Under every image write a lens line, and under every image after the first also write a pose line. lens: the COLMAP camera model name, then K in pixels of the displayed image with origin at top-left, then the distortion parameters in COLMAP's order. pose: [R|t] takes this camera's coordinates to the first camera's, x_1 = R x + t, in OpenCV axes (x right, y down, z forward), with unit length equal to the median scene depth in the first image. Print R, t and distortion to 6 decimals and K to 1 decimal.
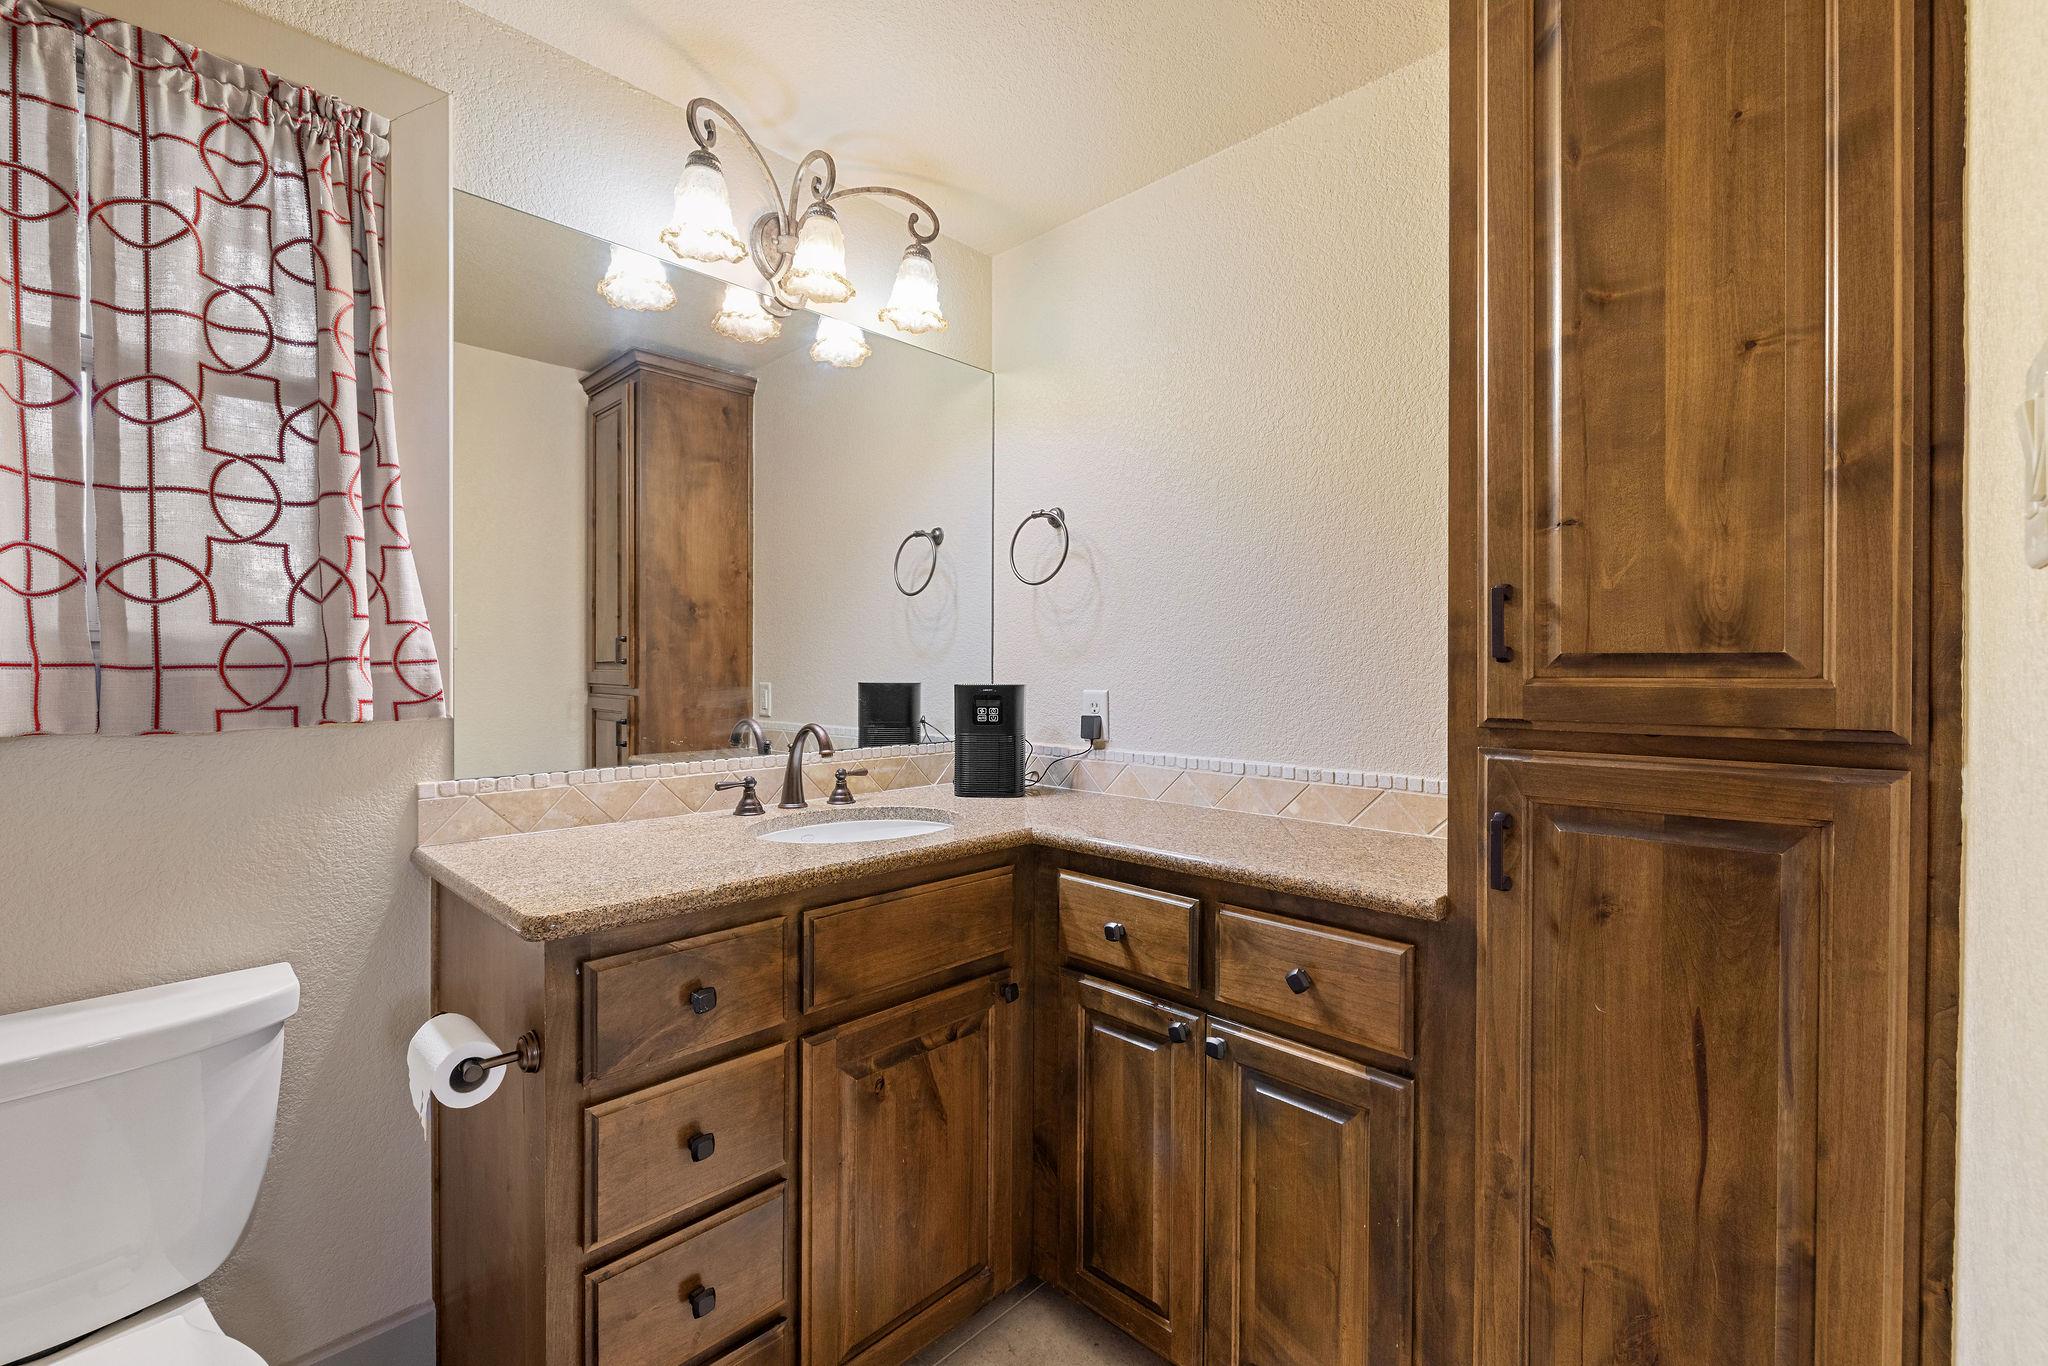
lens RADIAL K [[863.2, 0, 1025.1], [0, 863.2, 680.4], [0, 0, 1]] dist [-0.000876, -0.000309]
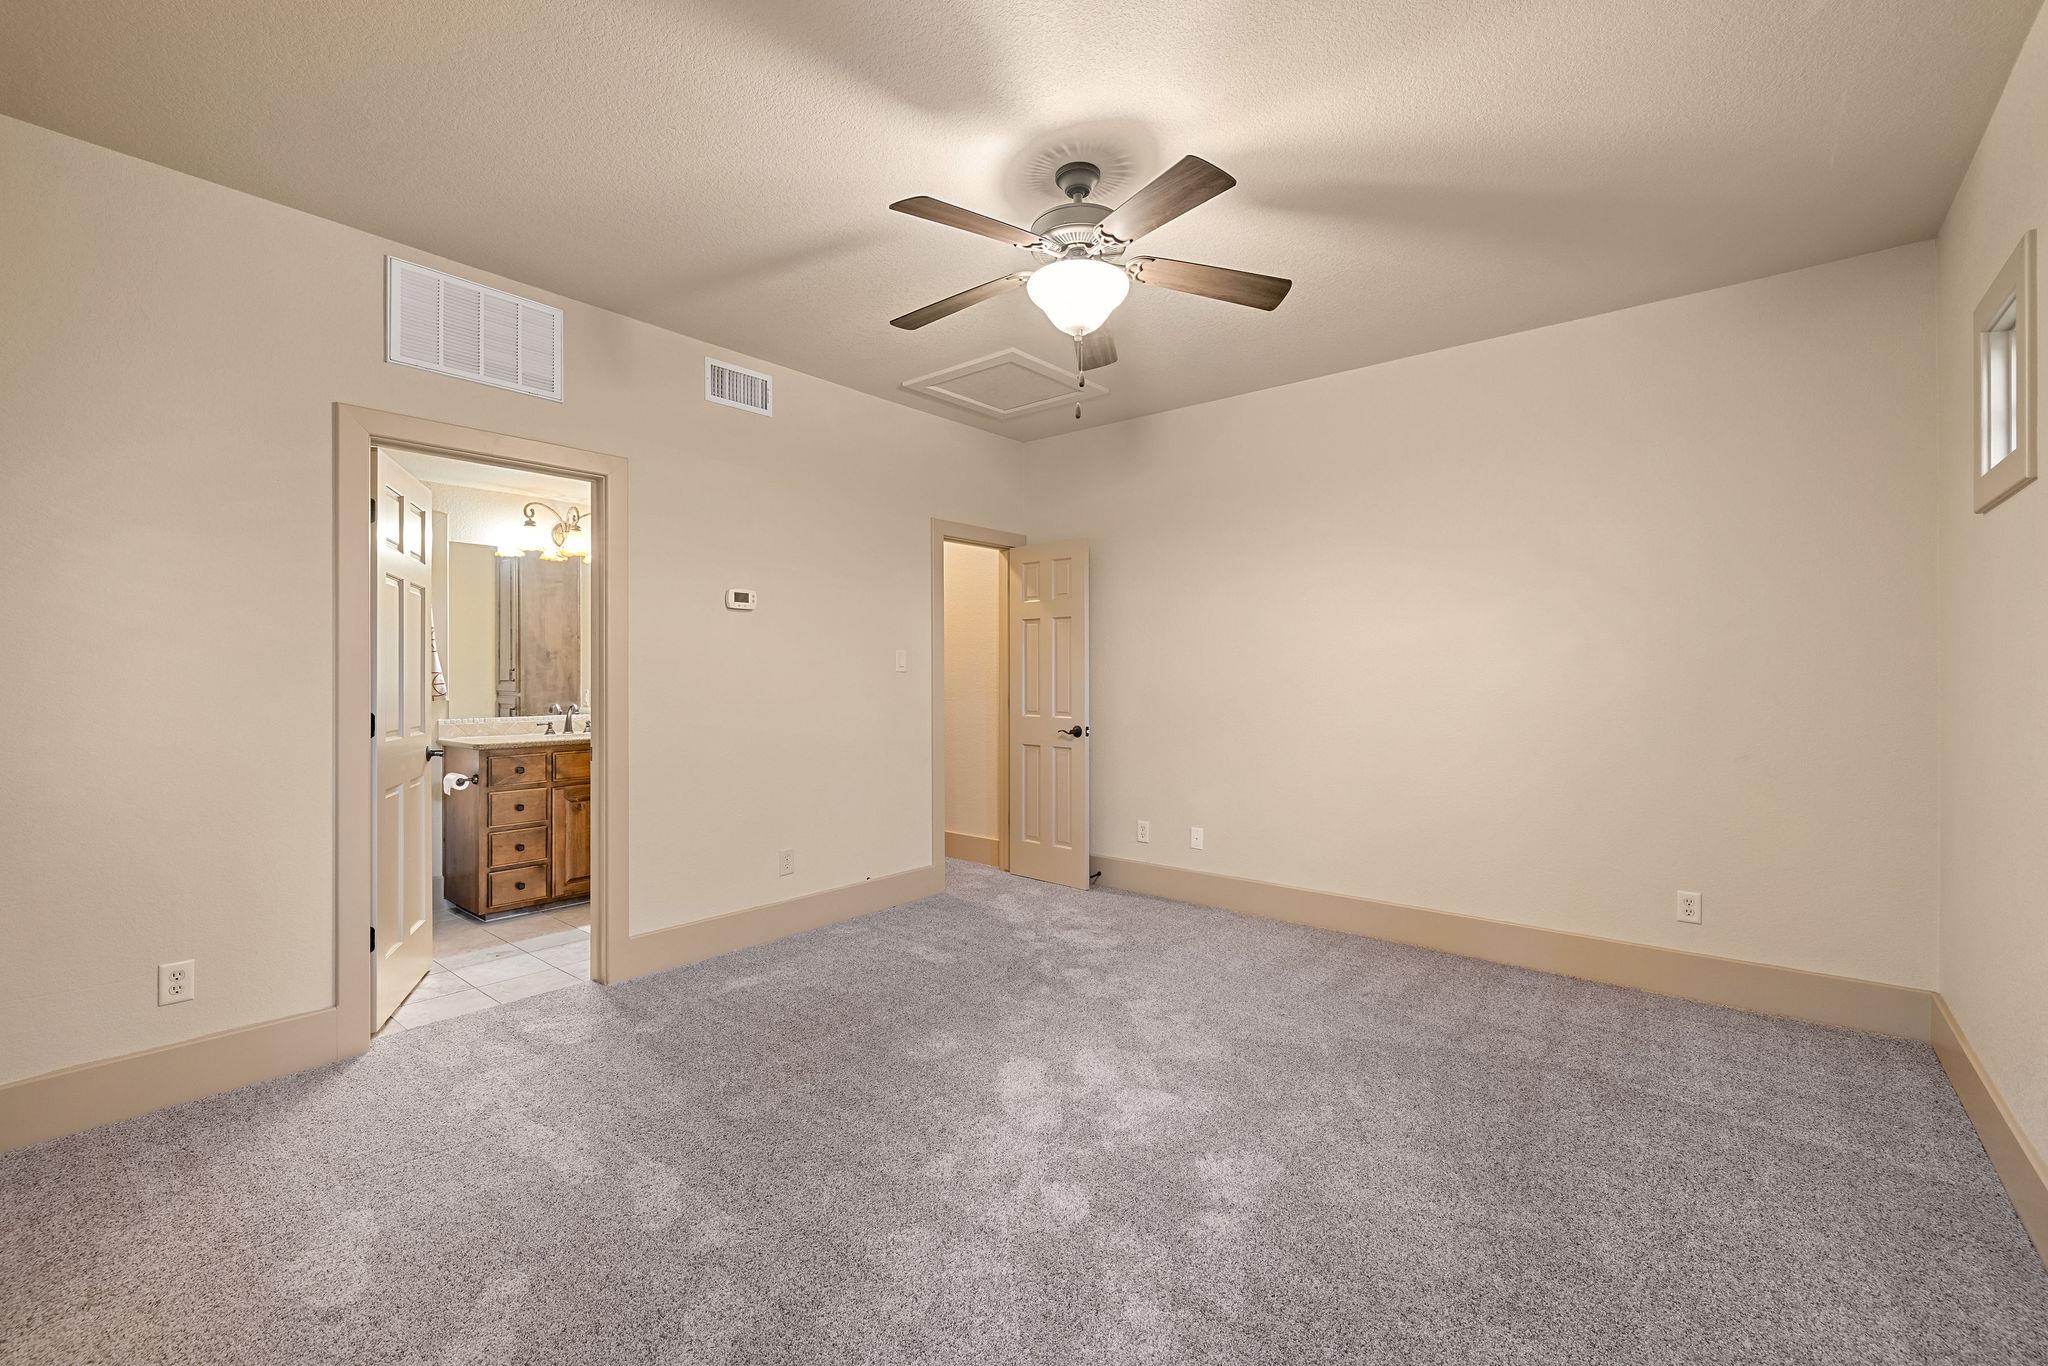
lens RADIAL K [[863.2, 0, 1025.1], [0, 863.2, 680.4], [0, 0, 1]] dist [-0.000876, -0.000309]
pose [[0.997715, -0.008222, 0.067055, 1.173505], [0.008669, 0.999942, -0.006371, 0.005469], [-0.066998, 0.006937, 0.997729, -2.176387]]
